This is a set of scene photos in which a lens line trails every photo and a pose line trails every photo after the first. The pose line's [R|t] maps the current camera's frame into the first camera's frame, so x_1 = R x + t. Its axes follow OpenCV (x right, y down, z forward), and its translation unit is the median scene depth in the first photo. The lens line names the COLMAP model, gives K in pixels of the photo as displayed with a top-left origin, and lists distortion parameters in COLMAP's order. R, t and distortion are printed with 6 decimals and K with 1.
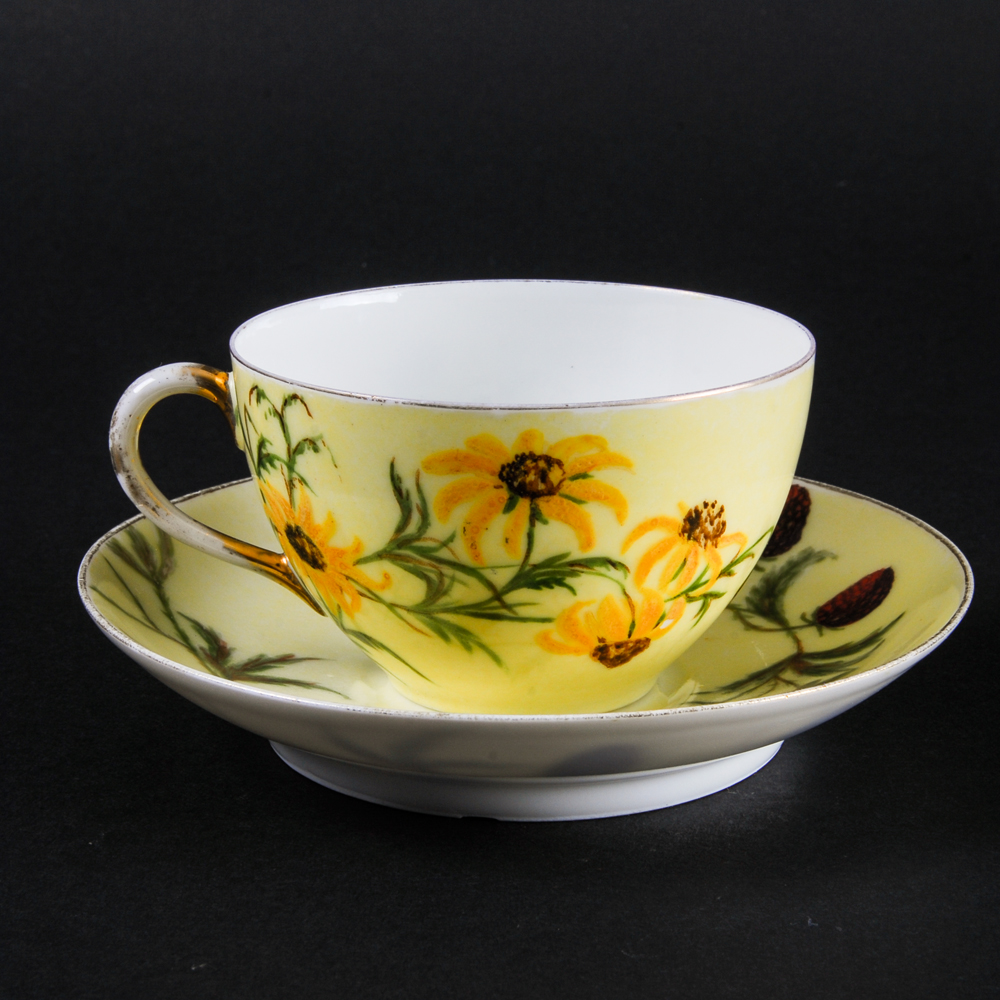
lens RADIAL K [[2838.7, 0, 506.9], [0, 2838.7, 493.4], [0, 0, 1]] dist [0.186824, 0.000000]
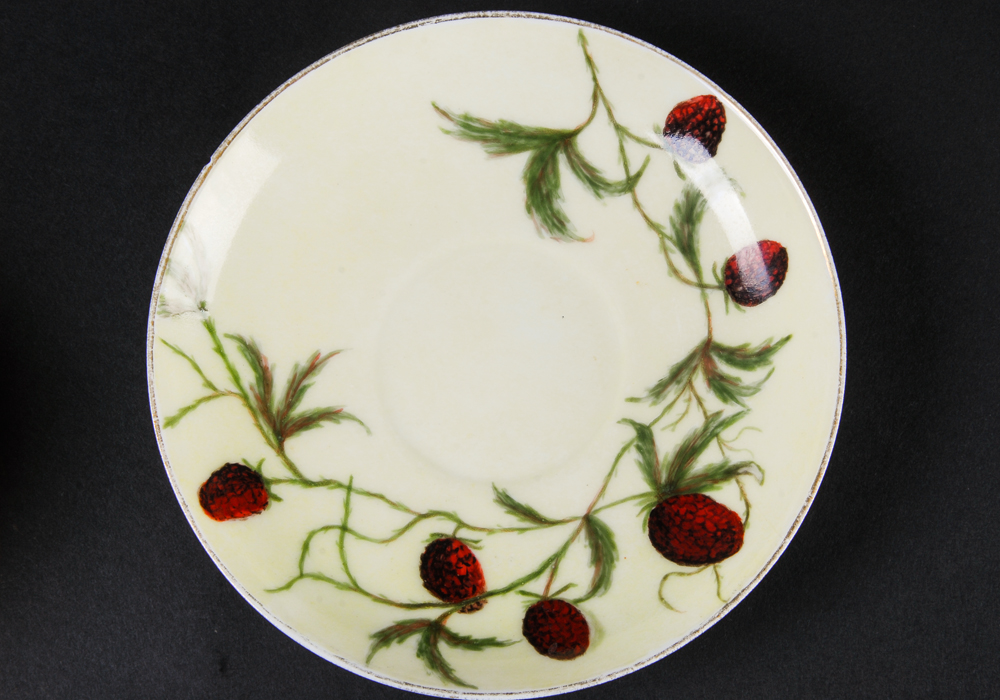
lens RADIAL K [[2267.1, 0, 499.4], [0, 2267.1, 348.2], [0, 0, 1]] dist [-0.015087, 0.000000]
pose [[0.997761, -0.060207, -0.029120, 0.038452], [0.053132, 0.449123, 0.891889, -0.890489], [-0.040620, -0.891439, 0.451316, 0.550271]]
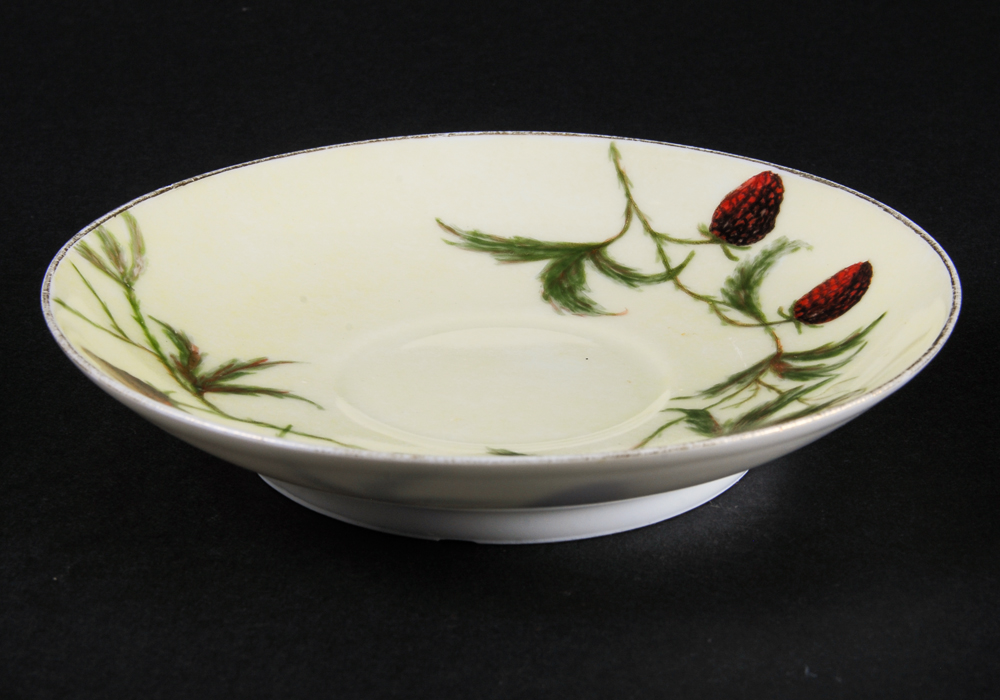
lens RADIAL K [[2267.1, 0, 496.7], [0, 2267.1, 359.1], [0, 0, 1]] dist [-0.015087, 0.000000]
pose [[0.999896, -0.010317, 0.010069, -0.003194], [0.009050, 0.992893, 0.118664, -0.036961], [-0.011221, -0.118560, 0.992883, 0.225418]]
